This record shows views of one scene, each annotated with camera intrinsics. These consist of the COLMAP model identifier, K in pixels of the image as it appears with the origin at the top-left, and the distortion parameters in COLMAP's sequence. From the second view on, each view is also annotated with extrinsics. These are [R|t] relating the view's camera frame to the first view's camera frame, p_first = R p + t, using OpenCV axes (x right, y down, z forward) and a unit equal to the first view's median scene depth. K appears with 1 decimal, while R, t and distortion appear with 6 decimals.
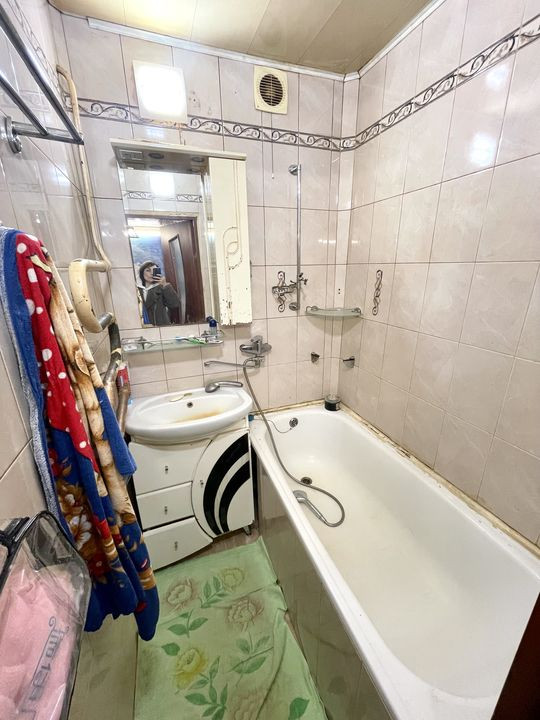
lens RADIAL K [[289.6, 0, 268.3], [0, 289.6, 360.3], [0, 0, 1]] dist [0.001483, 0.000440]
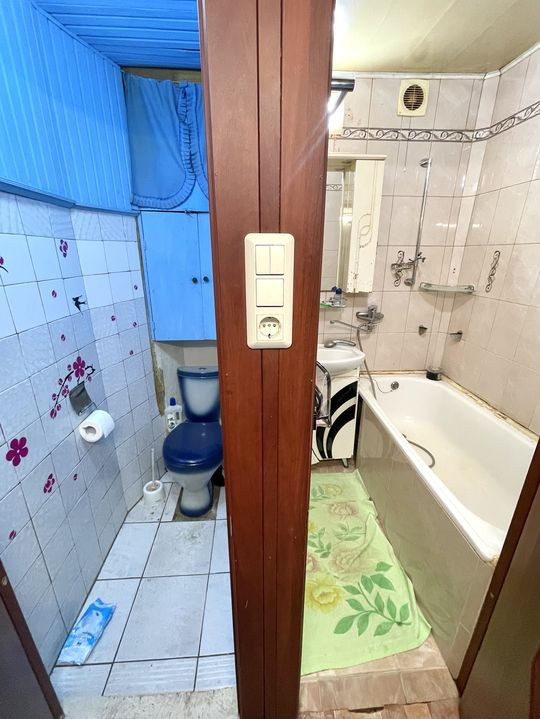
lens RADIAL K [[304.3, 0, 273.0], [0, 304.3, 358.7], [0, 0, 1]] dist [0.006937, -0.000737]
pose [[0.958314, 0.112199, -0.262765, -0.083656], [-0.106836, 0.993672, 0.034657, 0.144823], [0.264991, -0.005140, 0.964237, -0.345329]]
